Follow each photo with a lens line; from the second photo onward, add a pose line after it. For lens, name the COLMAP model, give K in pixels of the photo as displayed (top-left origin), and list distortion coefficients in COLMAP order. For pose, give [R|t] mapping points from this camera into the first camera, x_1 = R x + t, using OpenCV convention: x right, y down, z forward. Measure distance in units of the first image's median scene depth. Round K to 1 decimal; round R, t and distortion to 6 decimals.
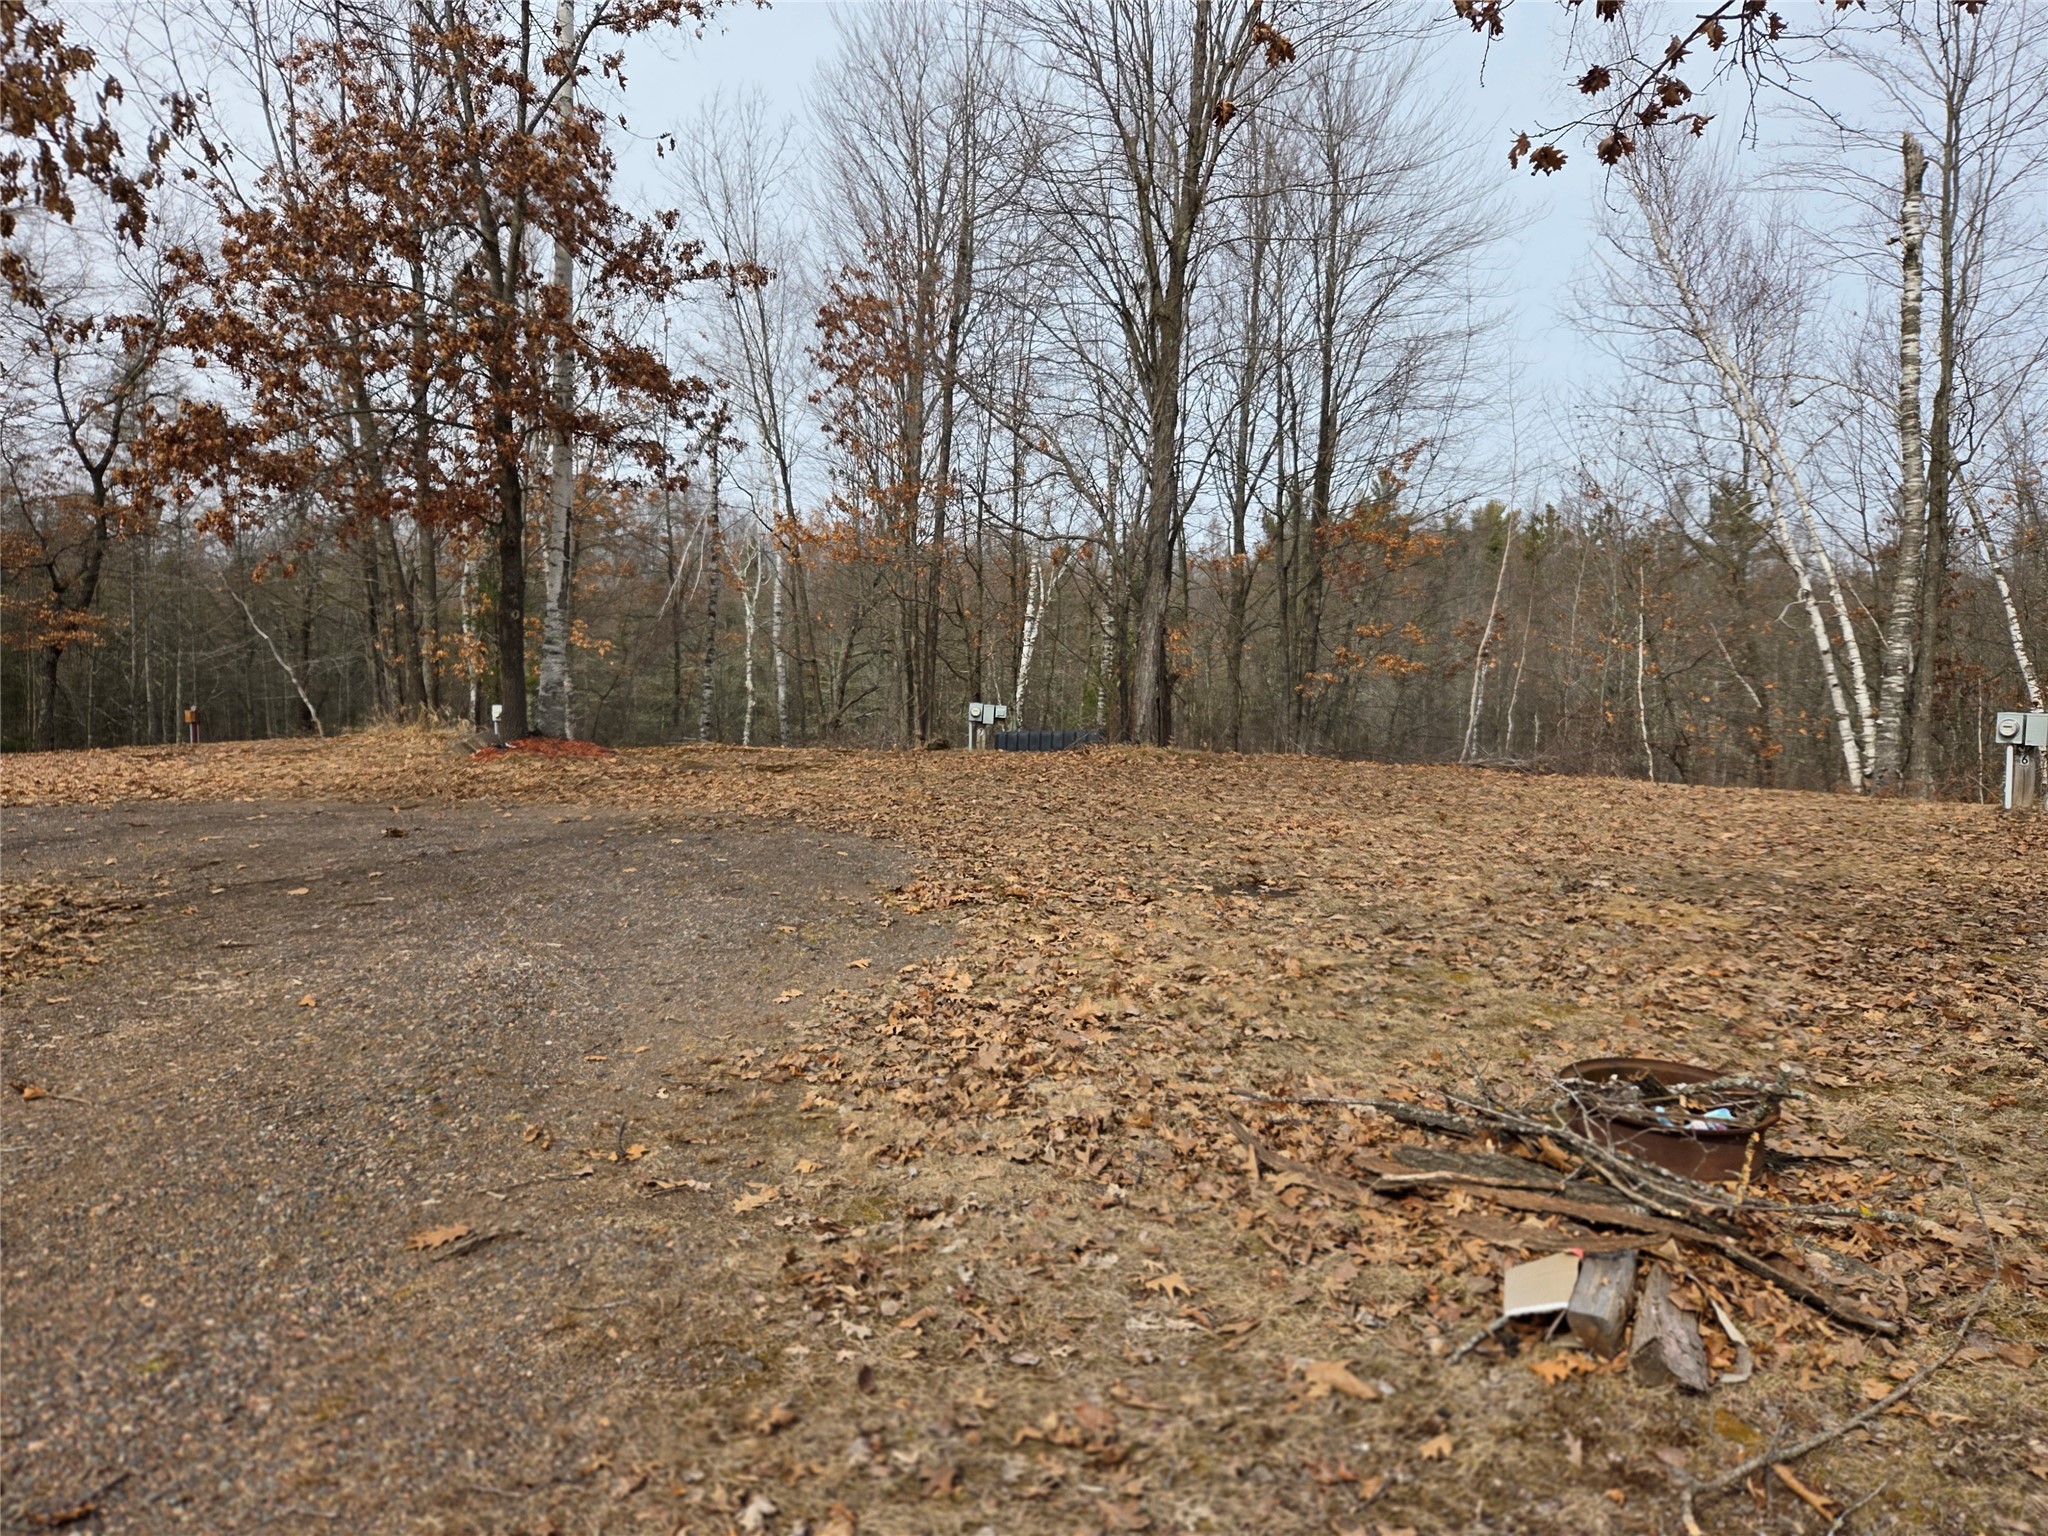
lens RADIAL K [[1375.0, 0, 1017.0], [0, 1375.0, 750.1], [0, 0, 1]] dist [0.075703, -0.058888]
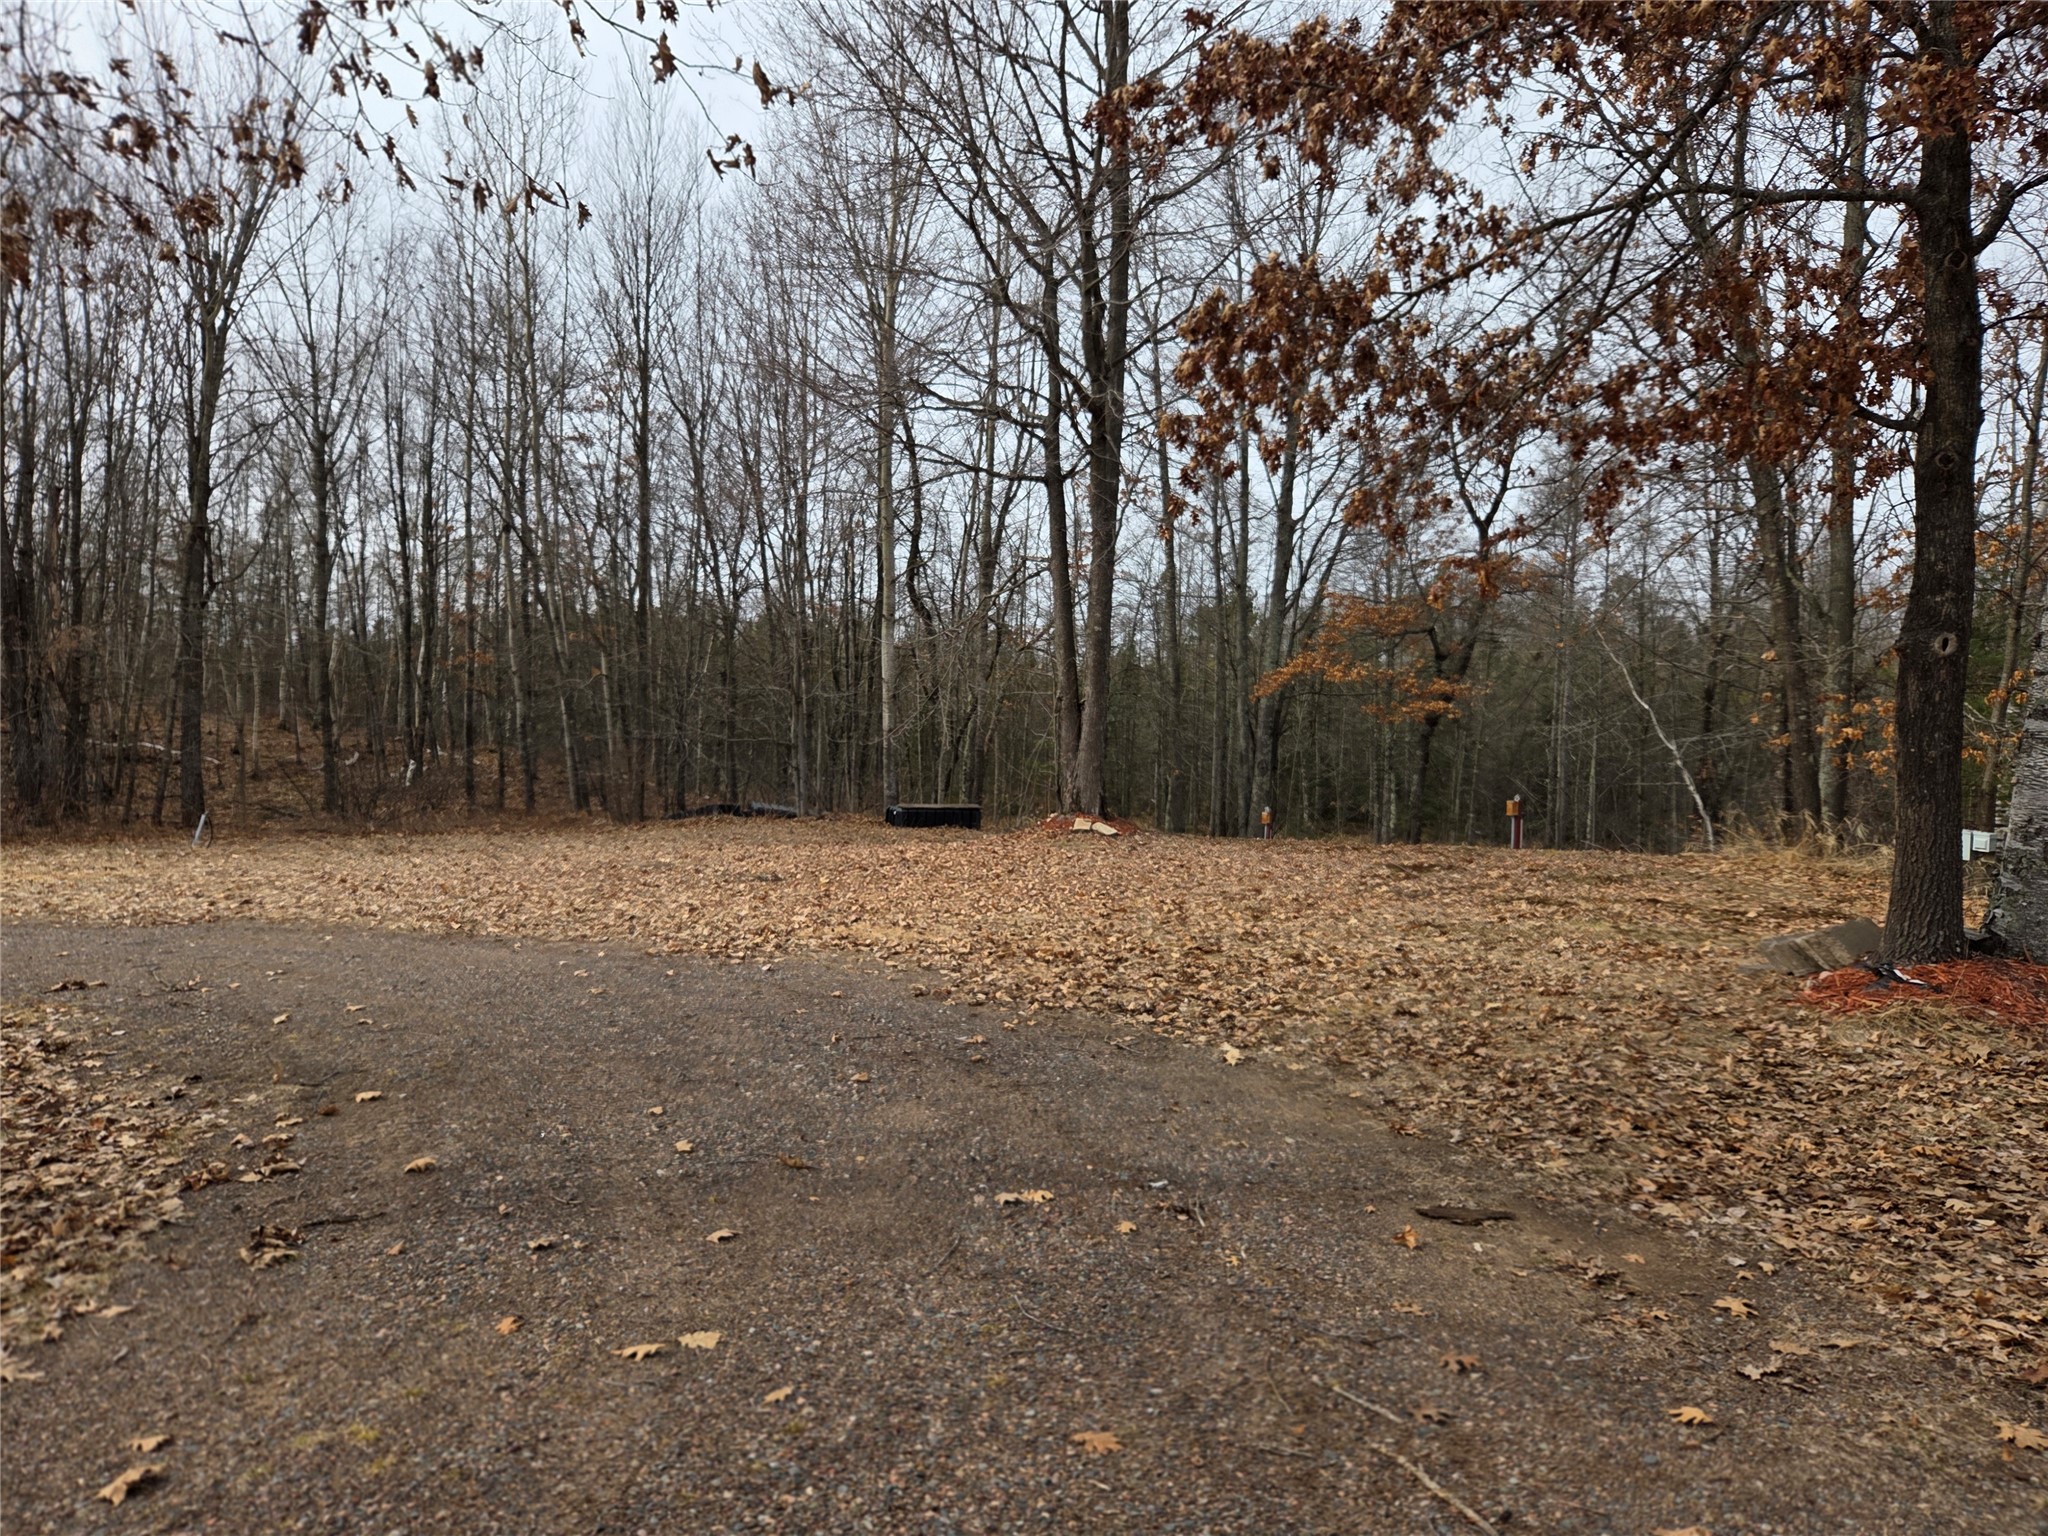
lens RADIAL K [[1375.0, 0, 1007.3], [0, 1375.0, 763.2], [0, 0, 1]] dist [0.075703, -0.058888]
pose [[0.559907, 0.033250, -0.827888, -0.146134], [-0.068008, 0.997667, -0.005925, -0.035426], [0.825760, 0.059620, 0.560862, 0.455520]]
